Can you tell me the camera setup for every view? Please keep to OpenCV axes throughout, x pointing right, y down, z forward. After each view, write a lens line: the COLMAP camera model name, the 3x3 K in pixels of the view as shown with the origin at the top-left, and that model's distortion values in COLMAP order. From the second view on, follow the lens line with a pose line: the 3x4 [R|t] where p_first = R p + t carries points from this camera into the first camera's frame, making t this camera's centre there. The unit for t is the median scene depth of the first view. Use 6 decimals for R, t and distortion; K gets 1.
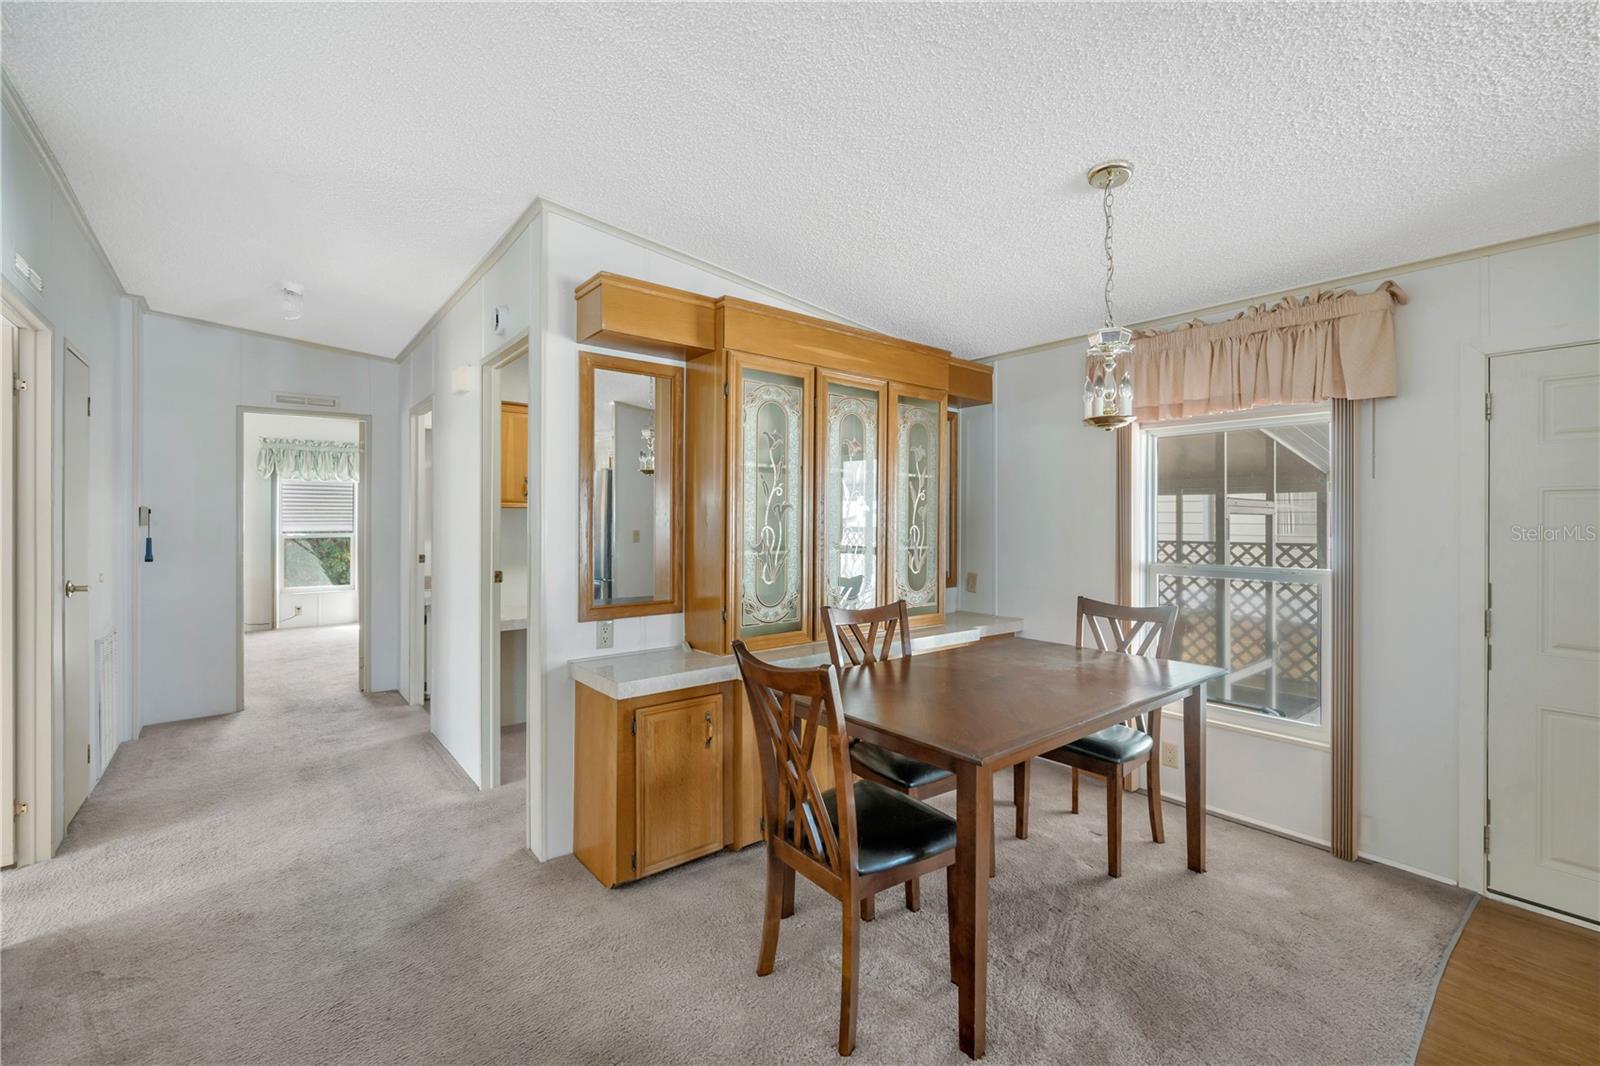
lens RADIAL K [[681.5, 0, 795.5], [0, 681.5, 524.3], [0, 0, 1]] dist [-0.003844, 0.000597]
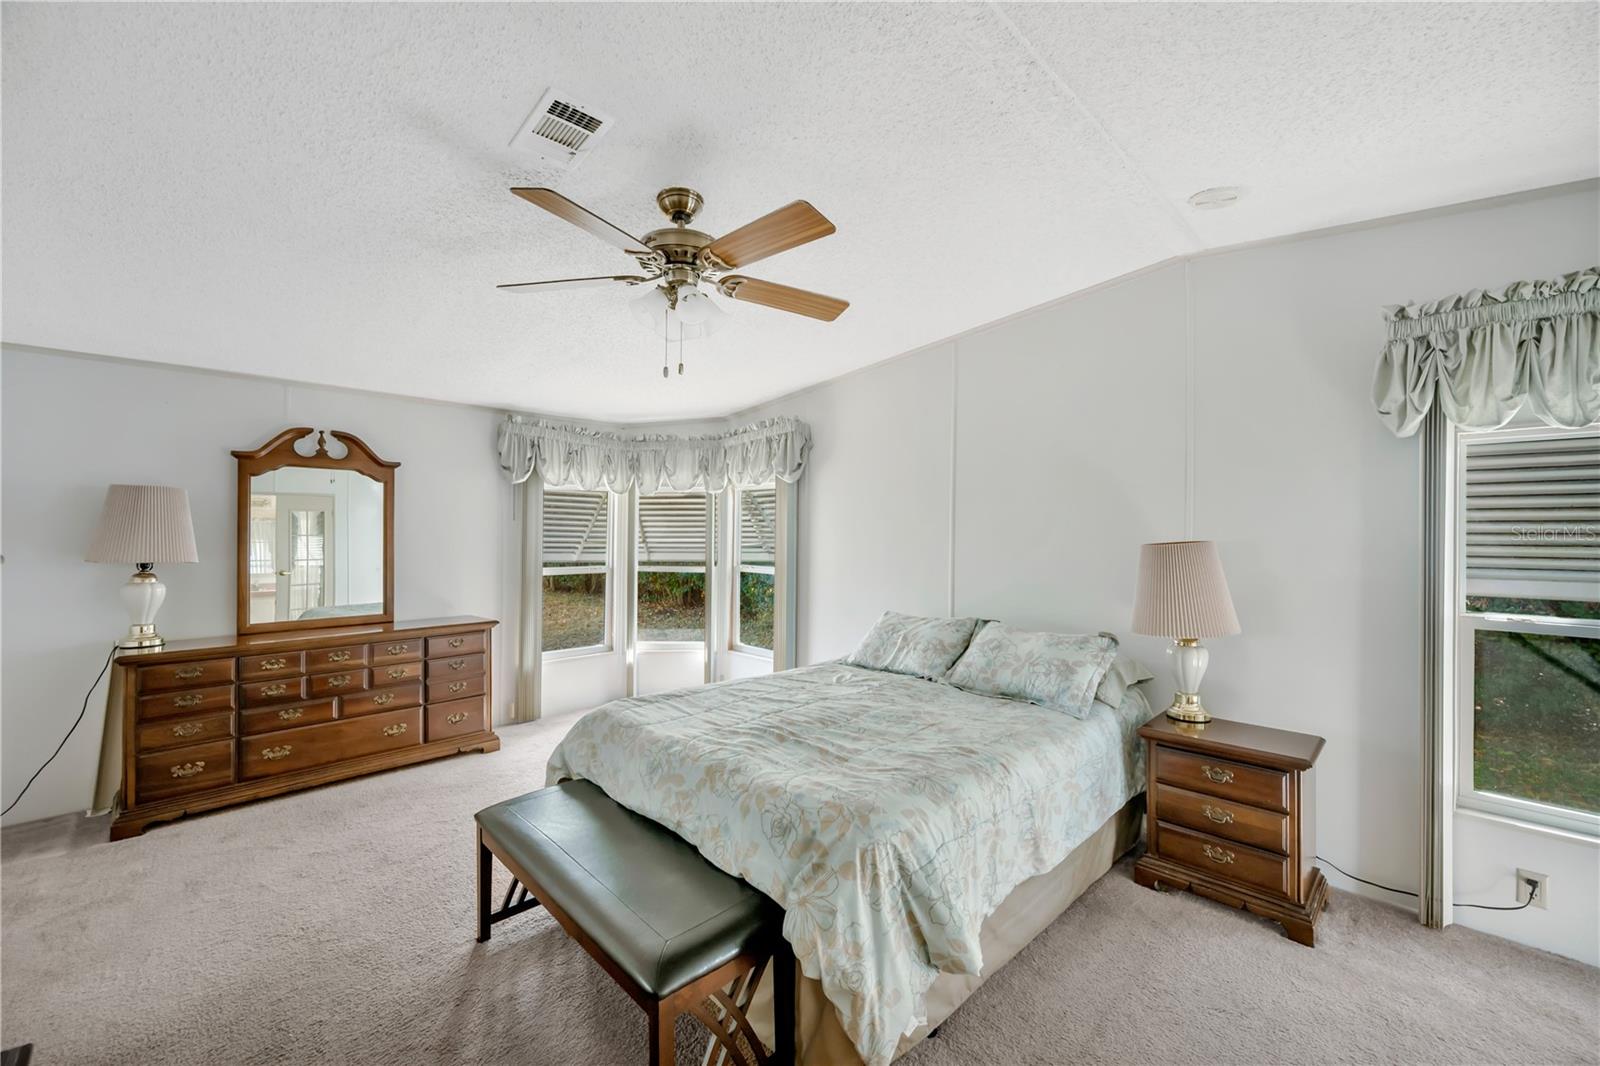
lens RADIAL K [[652.7, 0, 798.3], [0, 652.7, 536.7], [0, 0, 1]] dist [-0.014855, -0.000143]
pose [[0.103443, 0.000420, -0.994635, -0.516327], [0.002937, 0.999995, 0.000727, -0.023368], [0.994631, -0.002996, 0.103441, 0.694409]]
